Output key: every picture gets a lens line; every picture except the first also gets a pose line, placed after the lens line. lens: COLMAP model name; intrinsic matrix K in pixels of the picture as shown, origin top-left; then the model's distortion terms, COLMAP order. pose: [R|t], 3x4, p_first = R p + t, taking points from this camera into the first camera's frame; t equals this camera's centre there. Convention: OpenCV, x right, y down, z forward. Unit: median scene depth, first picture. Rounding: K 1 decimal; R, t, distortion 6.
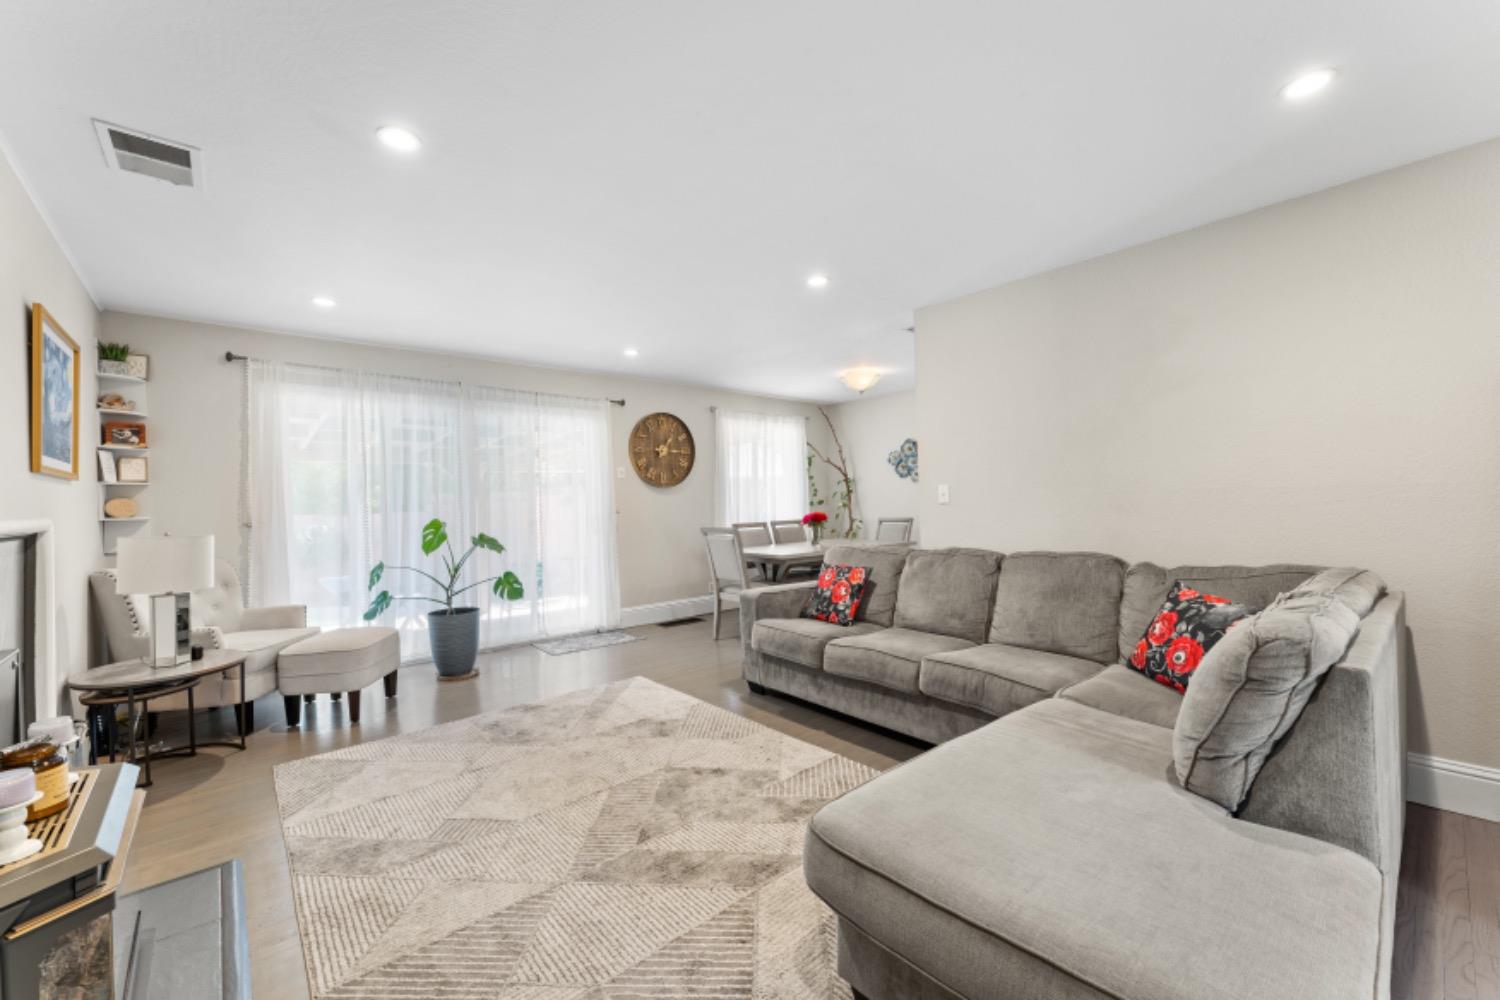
lens RADIAL K [[597.2, 0, 750.0], [0, 597.2, 500.0], [0, 0, 1]] dist [-0.000207, 0.000060]
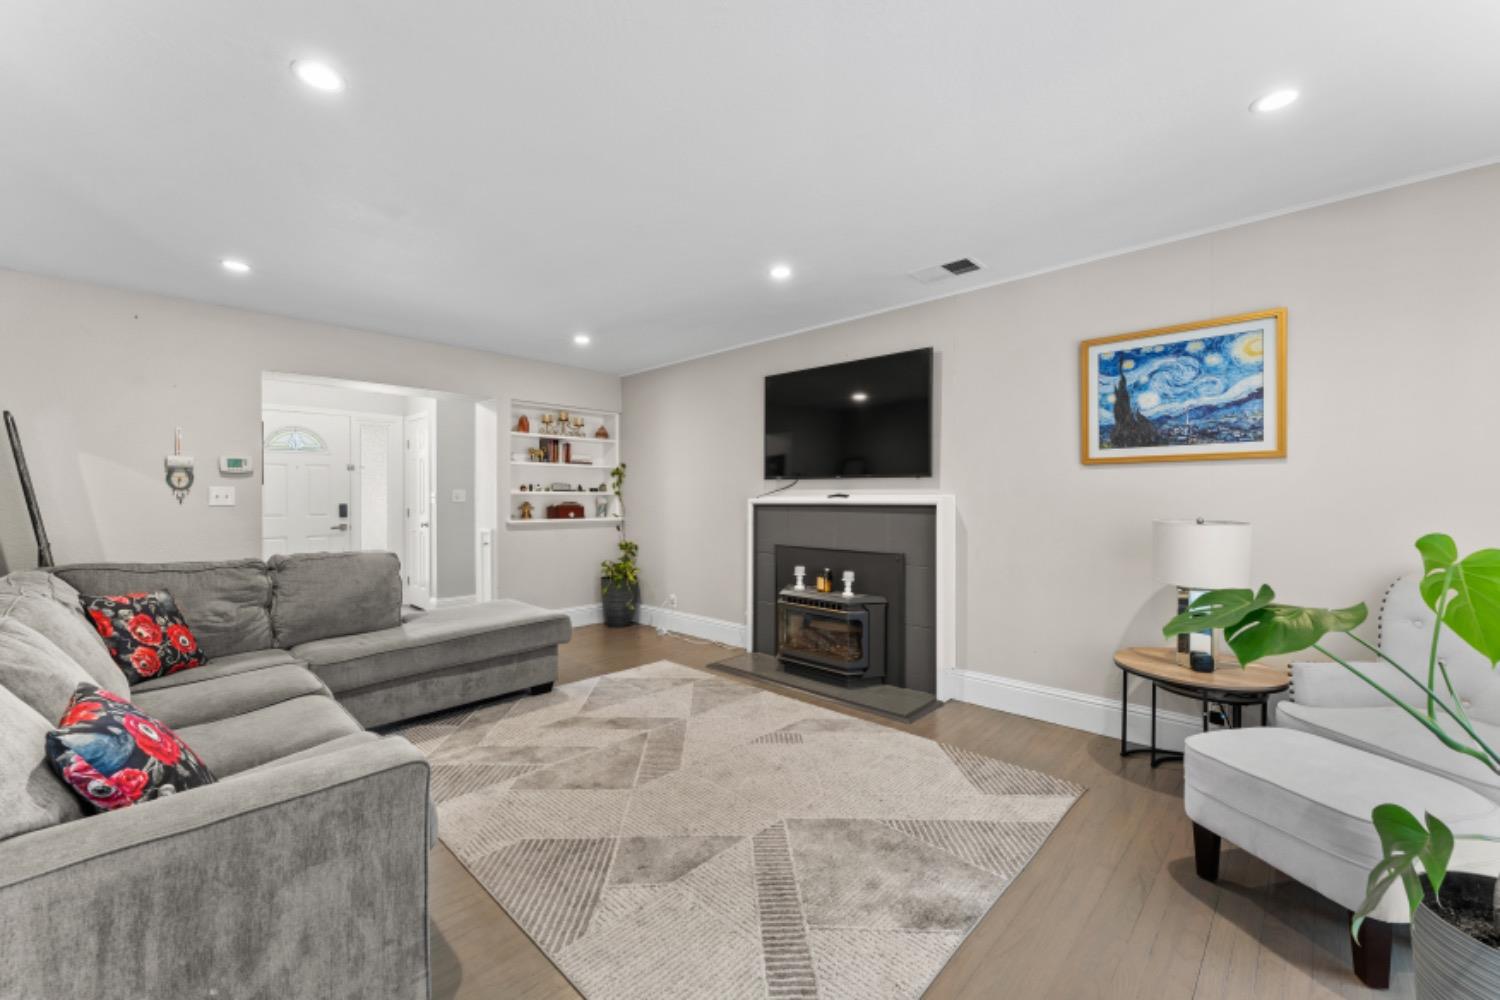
lens RADIAL K [[597.2, 0, 750.0], [0, 597.2, 500.0], [0, 0, 1]] dist [-0.000207, 0.000060]
pose [[-0.995971, 0.024779, -0.086185, -0.171798], [0.024238, 0.999679, 0.007317, 0.002623], [0.086339, 0.005198, -0.996252, 1.308468]]
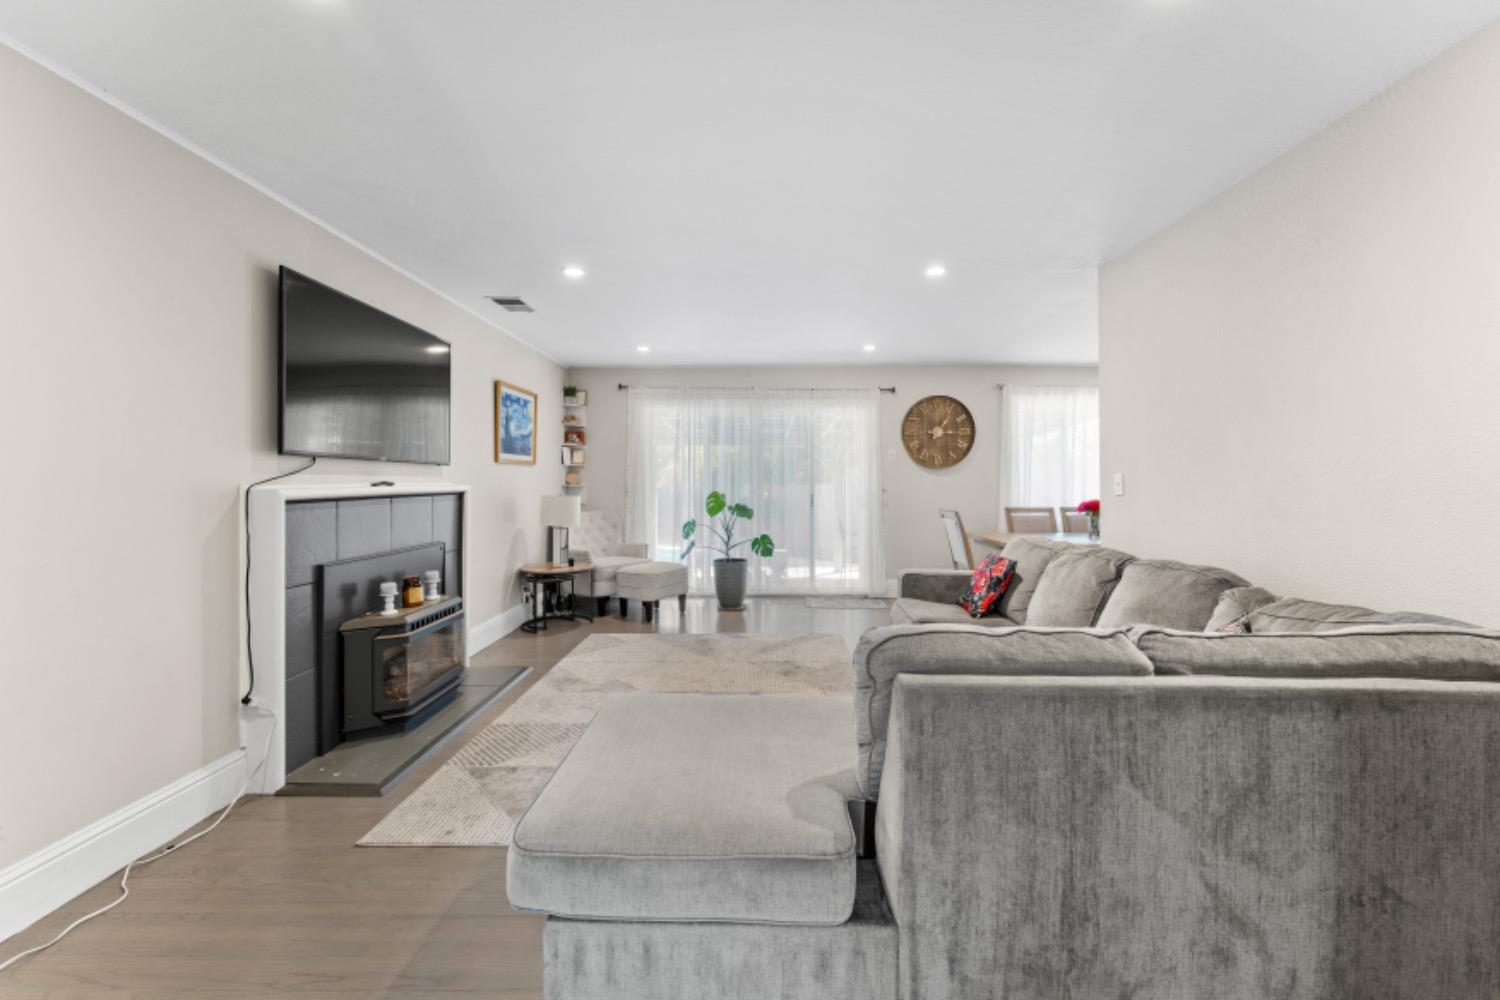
lens RADIAL K [[601.0, 0, 747.6], [0, 601.0, 480.0], [0, 0, 1]] dist [-0.000224, 0.000013]
pose [[0.738945, 0.024248, -0.673329, 0.483741], [-0.017185, 0.999705, 0.017142, -0.020261], [0.673547, -0.001096, 0.739144, 0.025693]]
